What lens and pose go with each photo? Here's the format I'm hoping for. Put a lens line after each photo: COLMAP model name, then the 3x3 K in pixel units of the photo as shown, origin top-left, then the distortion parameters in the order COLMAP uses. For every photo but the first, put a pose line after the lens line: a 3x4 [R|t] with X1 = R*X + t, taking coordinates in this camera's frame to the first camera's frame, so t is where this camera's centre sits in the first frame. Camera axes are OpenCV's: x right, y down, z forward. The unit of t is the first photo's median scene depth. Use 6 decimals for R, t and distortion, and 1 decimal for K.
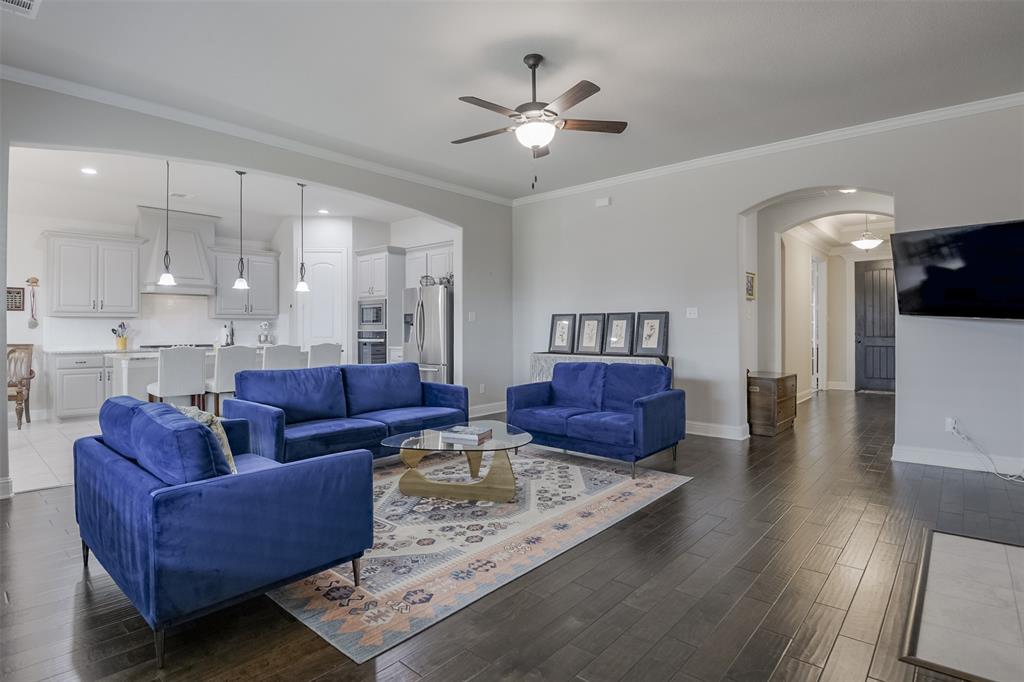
lens RADIAL K [[515.9, 0, 492.4], [0, 515.9, 339.0], [0, 0, 1]] dist [-0.038409, -0.000682]
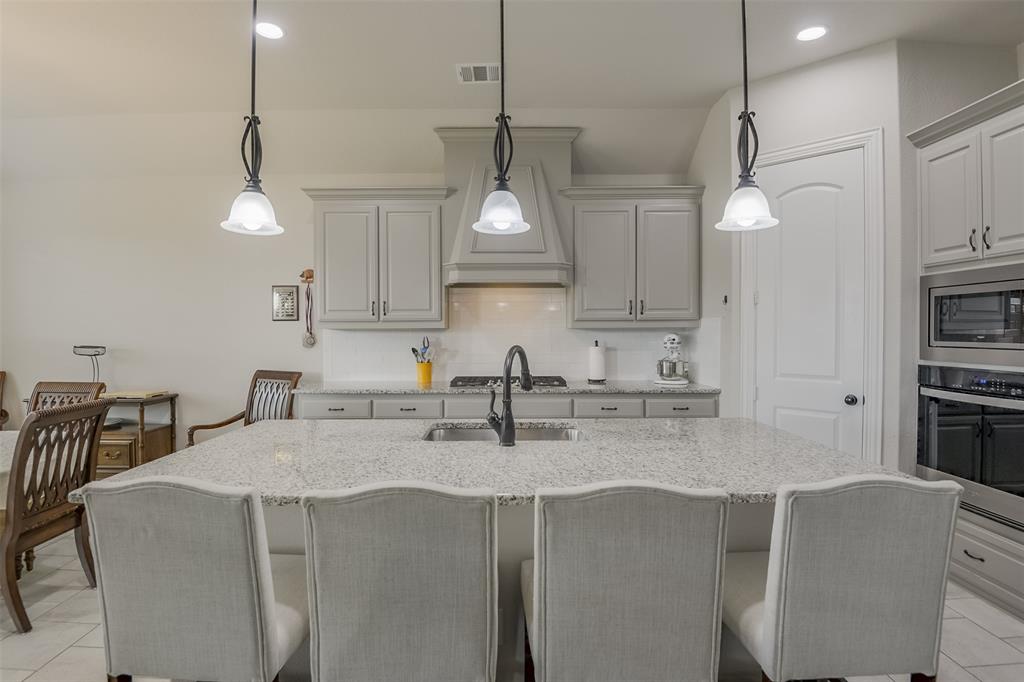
lens RADIAL K [[515.9, 0, 492.4], [0, 515.9, 339.0], [0, 0, 1]] dist [-0.038409, -0.000682]
pose [[0.673316, 0.013212, -0.739237, -0.238771], [-0.013619, 0.999892, 0.005466, -0.035403], [0.739229, 0.006388, 0.673424, 0.656182]]
